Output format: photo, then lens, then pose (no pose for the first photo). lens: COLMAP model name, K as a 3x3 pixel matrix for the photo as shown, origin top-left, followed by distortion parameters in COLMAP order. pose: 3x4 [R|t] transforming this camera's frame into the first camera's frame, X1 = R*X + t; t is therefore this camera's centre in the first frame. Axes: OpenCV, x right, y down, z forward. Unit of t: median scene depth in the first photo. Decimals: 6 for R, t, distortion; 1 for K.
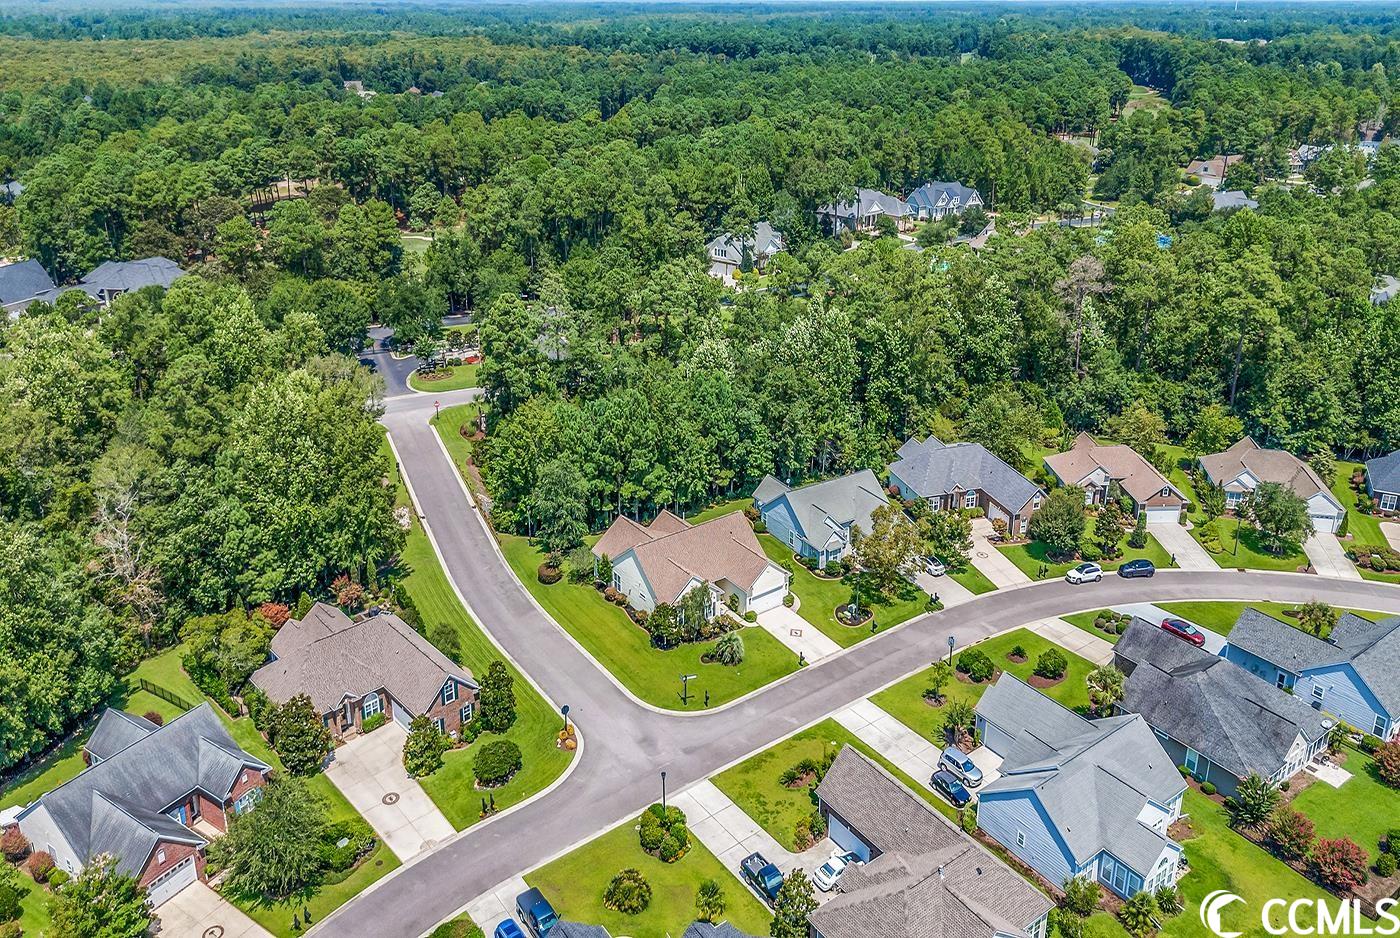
lens RADIAL K [[1006.7, 0, 697.3], [0, 1006.7, 404.0], [0, 0, 1]] dist [0.007112, -0.001231]
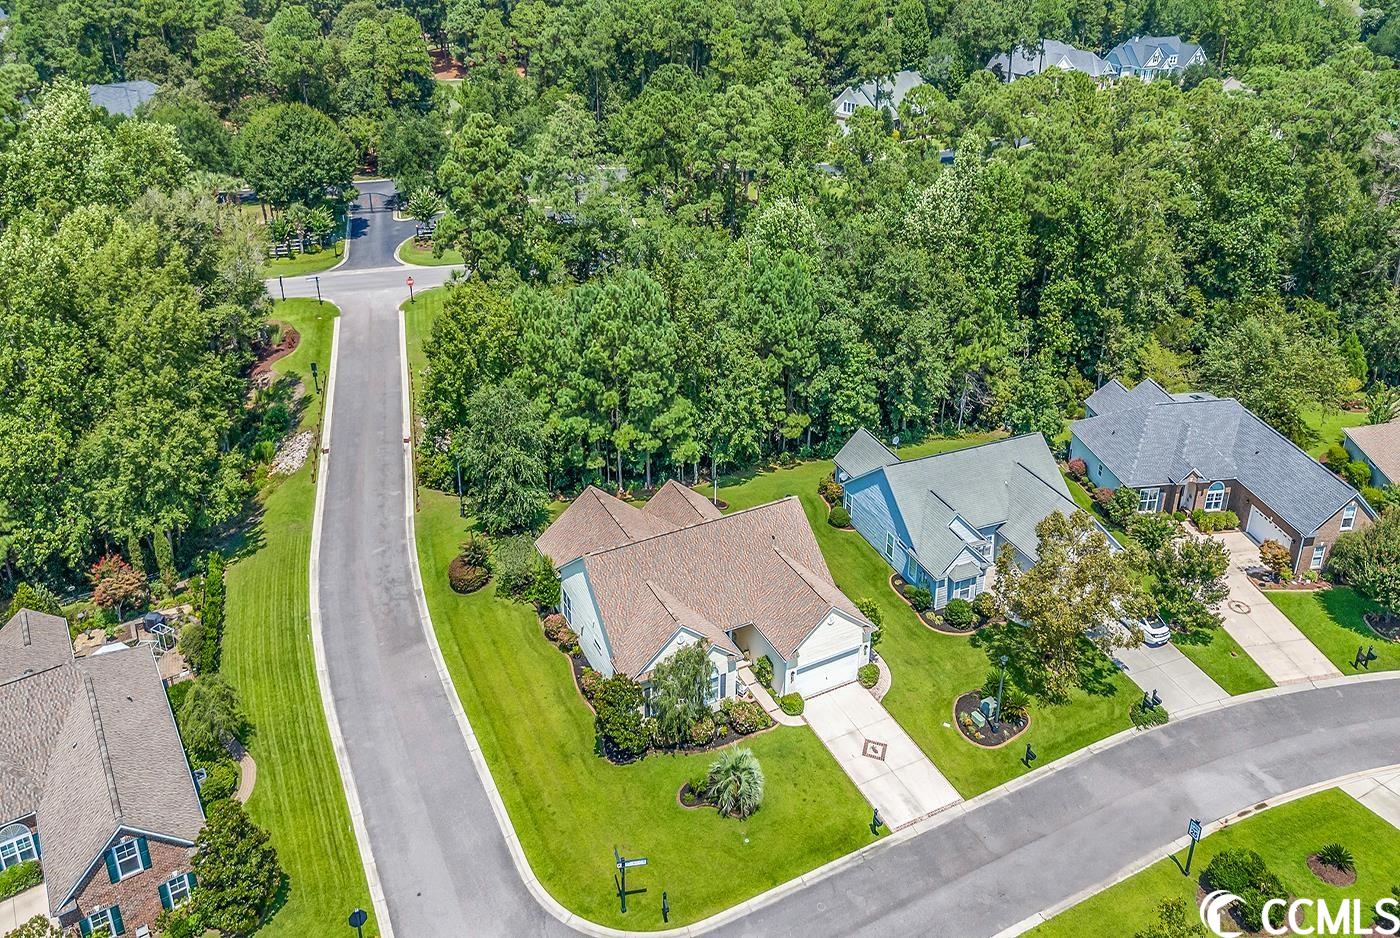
lens RADIAL K [[1045.1, 0, 694.4], [0, 1045.1, 351.9], [0, 0, 1]] dist [0.003745, -0.001001]
pose [[0.988115, 0.067001, -0.138348, 0.052592], [-0.060043, 0.996741, 0.053875, -0.002066], [0.141507, -0.044927, 0.988917, 0.360134]]
